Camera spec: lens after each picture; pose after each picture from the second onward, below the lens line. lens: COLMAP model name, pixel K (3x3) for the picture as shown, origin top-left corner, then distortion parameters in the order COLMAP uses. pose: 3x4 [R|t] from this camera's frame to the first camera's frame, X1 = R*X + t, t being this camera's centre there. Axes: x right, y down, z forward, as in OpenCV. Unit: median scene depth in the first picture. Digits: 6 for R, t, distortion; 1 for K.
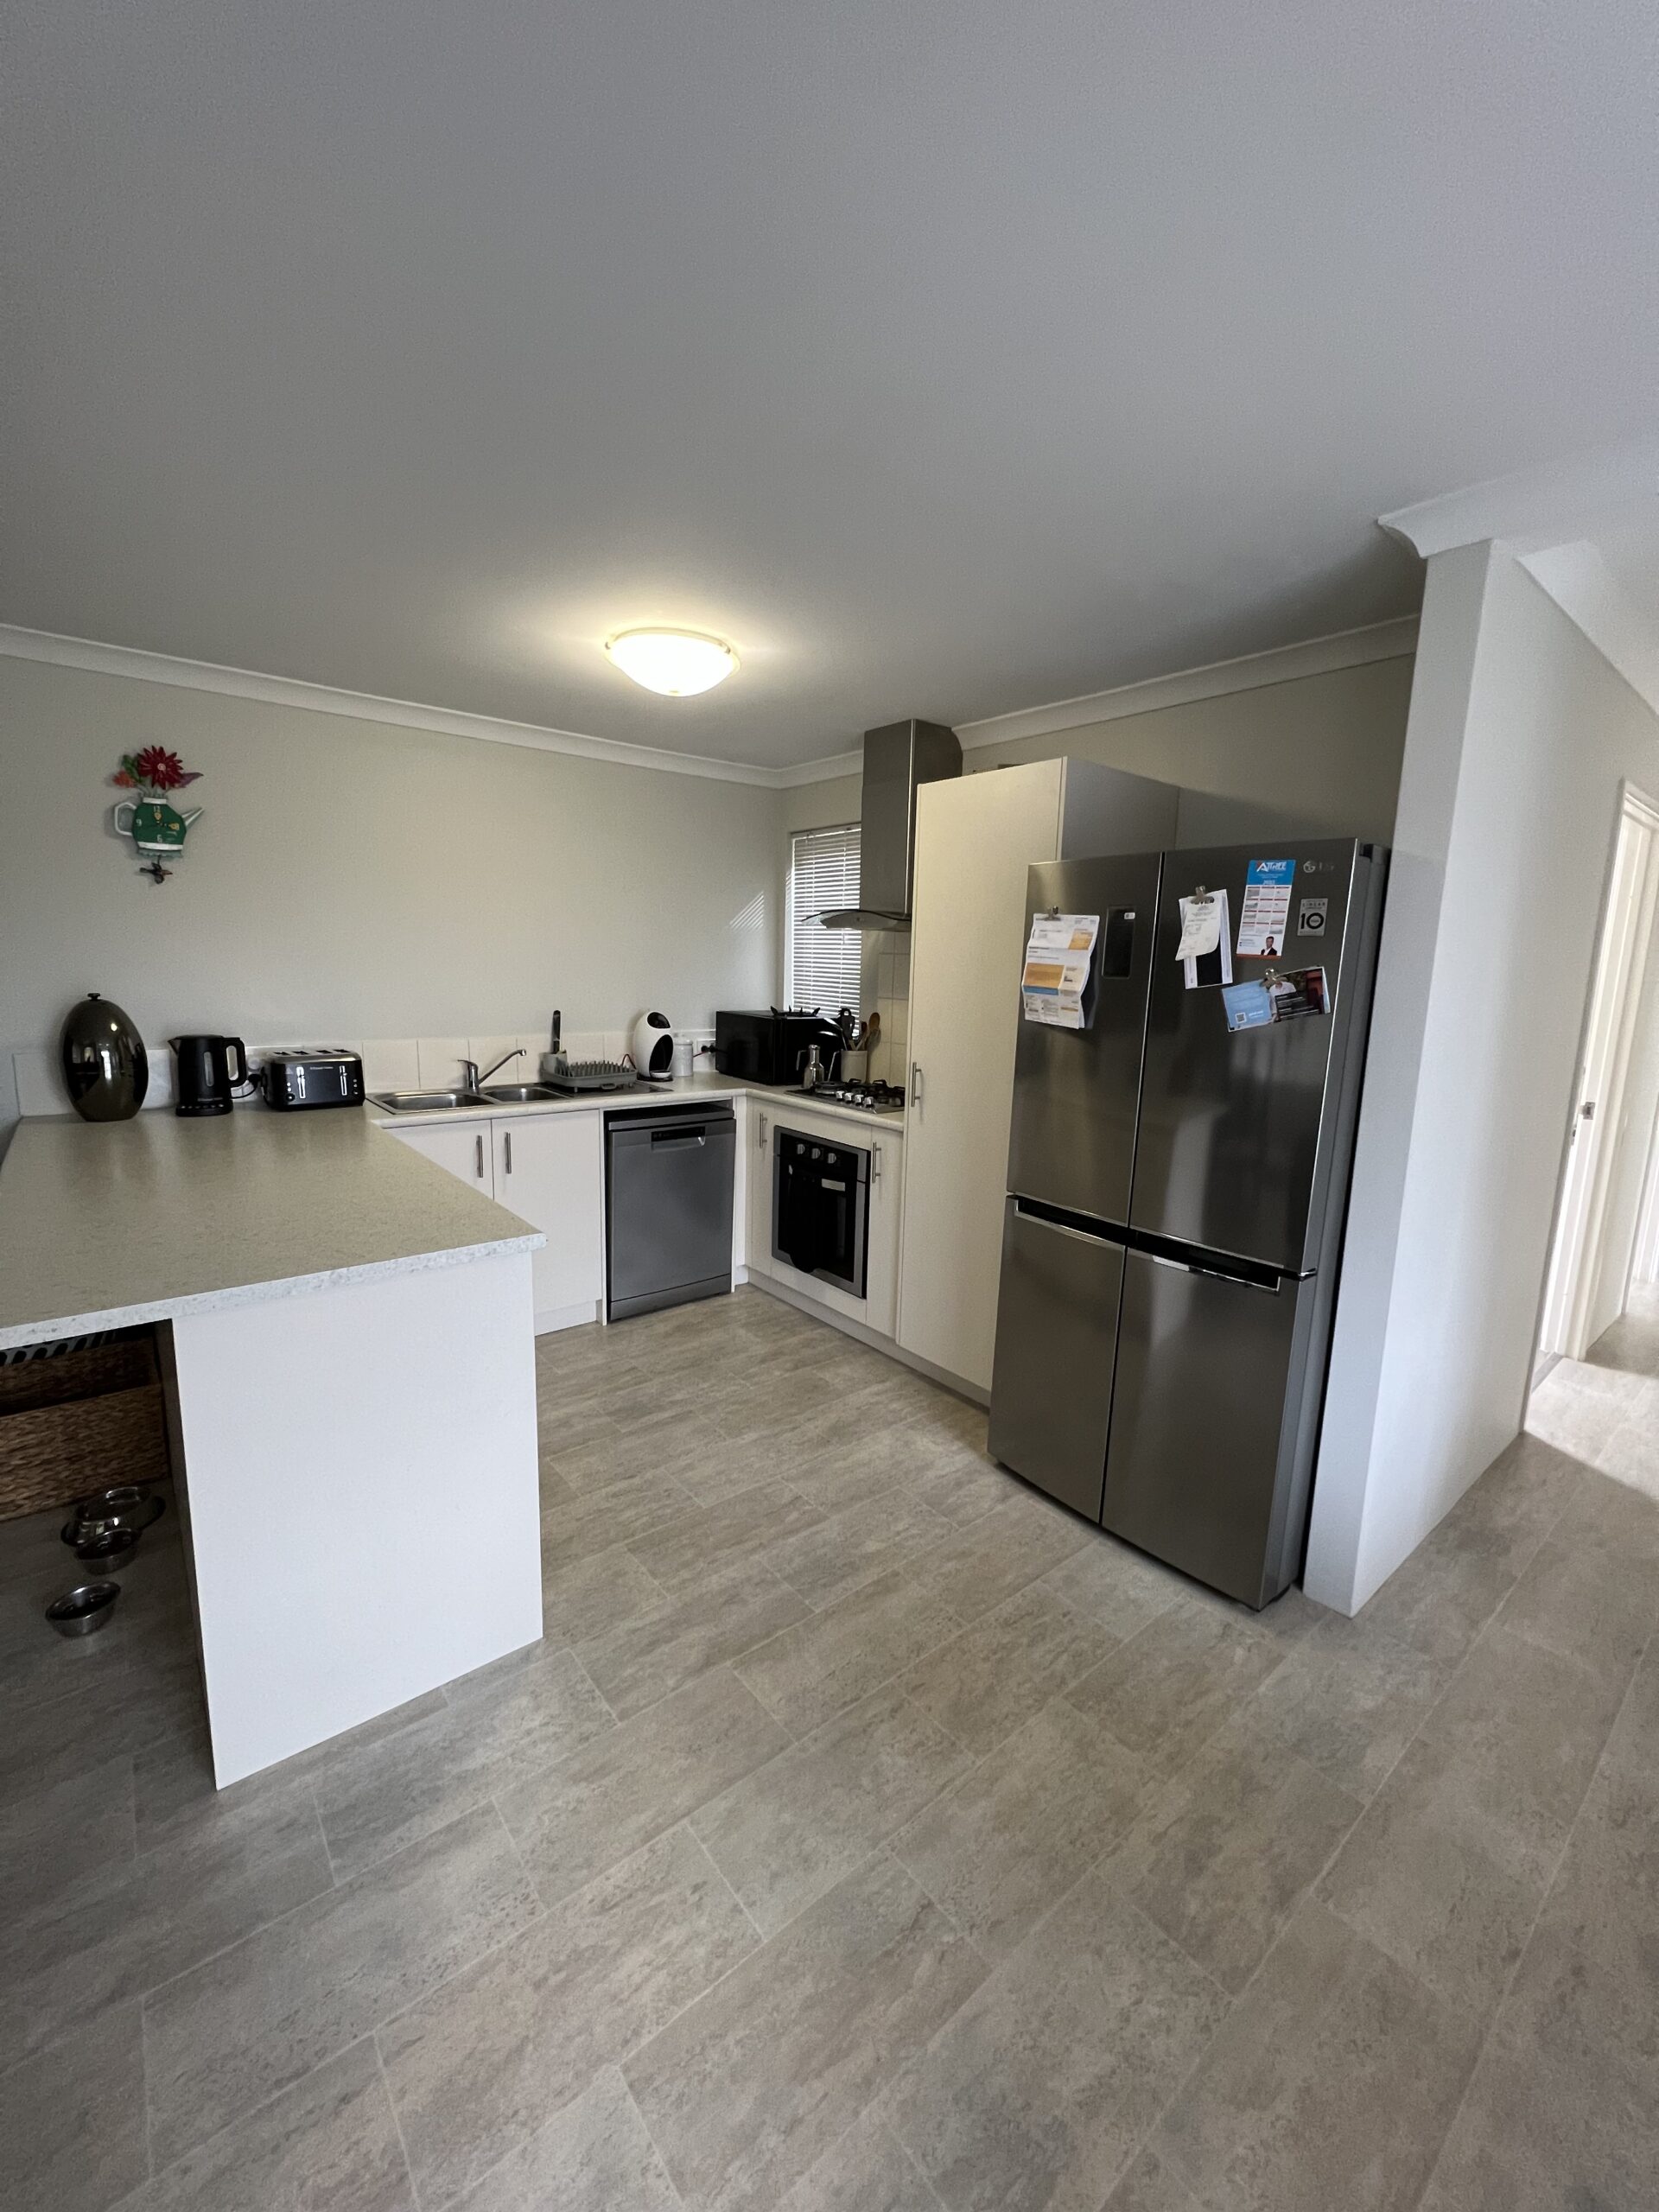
lens RADIAL K [[884.0, 0, 833.4], [0, 884.0, 1100.5], [0, 0, 1]] dist [-0.003099, 0.000901]
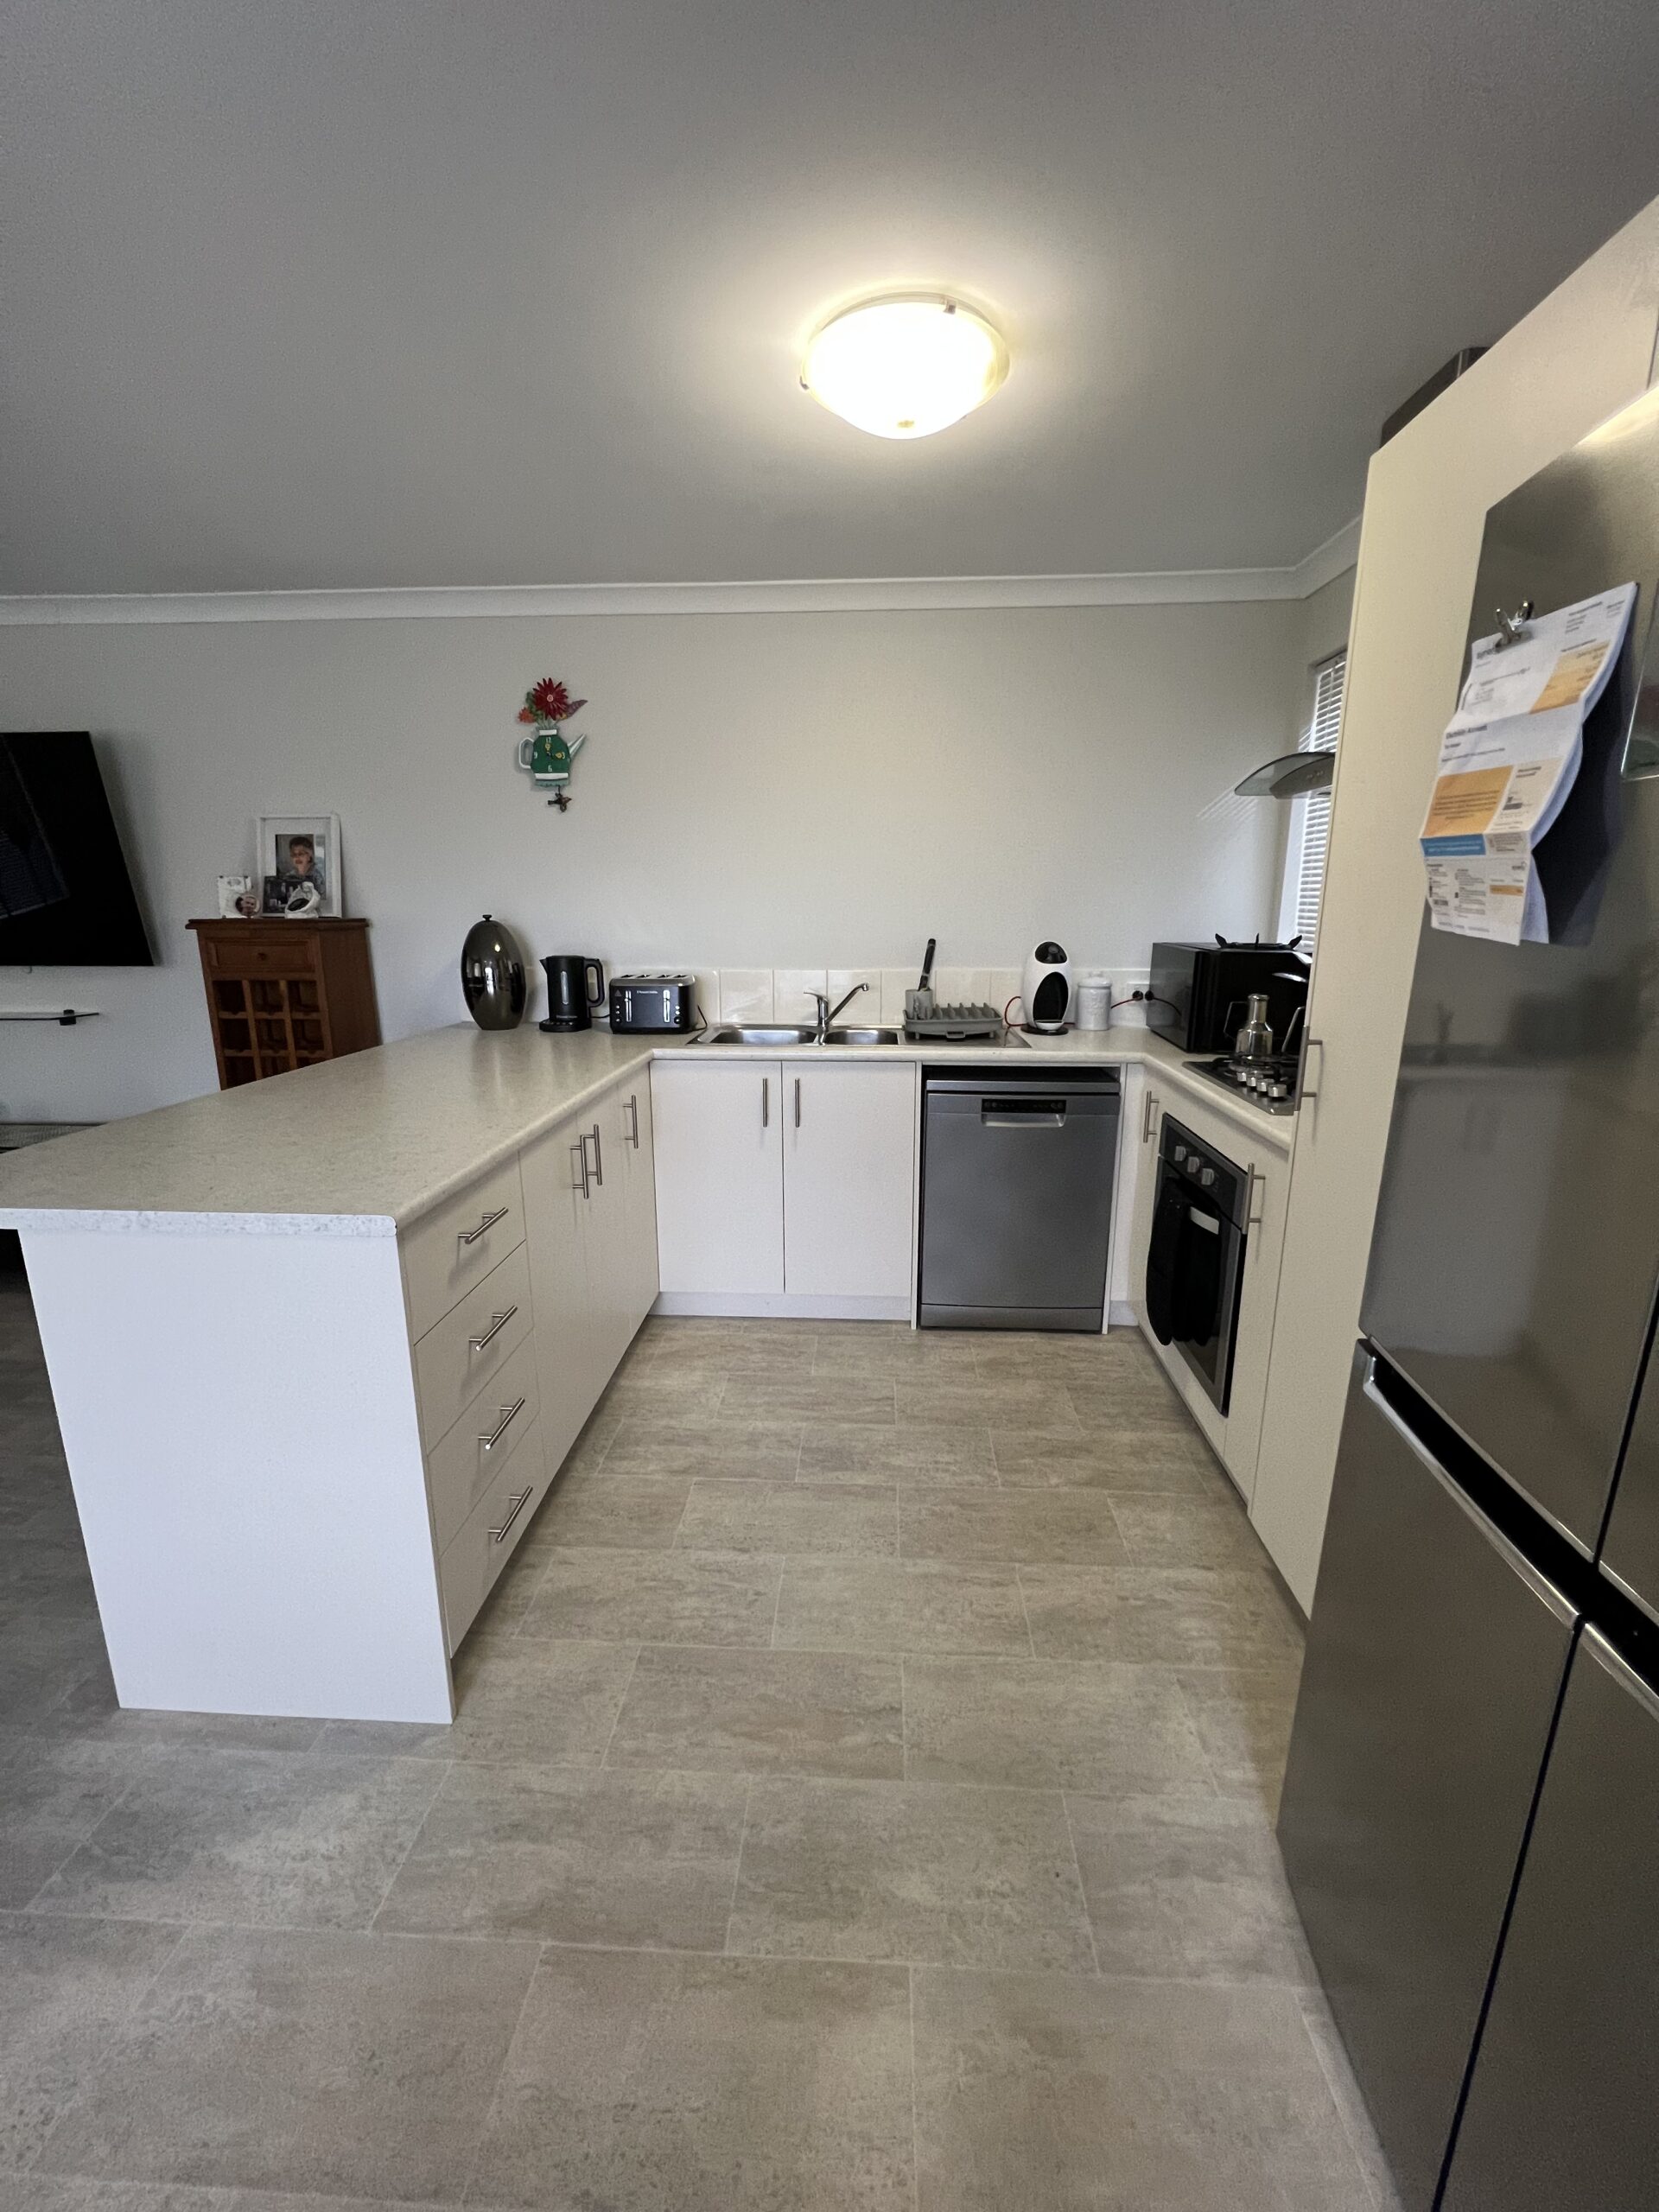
lens RADIAL K [[884.0, 0, 827.4], [0, 884.0, 1101.4], [0, 0, 1]] dist [-0.003099, 0.000901]
pose [[0.735372, 0.123091, -0.666390, 0.238962], [-0.085420, 0.992358, 0.089040, -0.021784], [0.672258, -0.008555, 0.740268, 0.428316]]
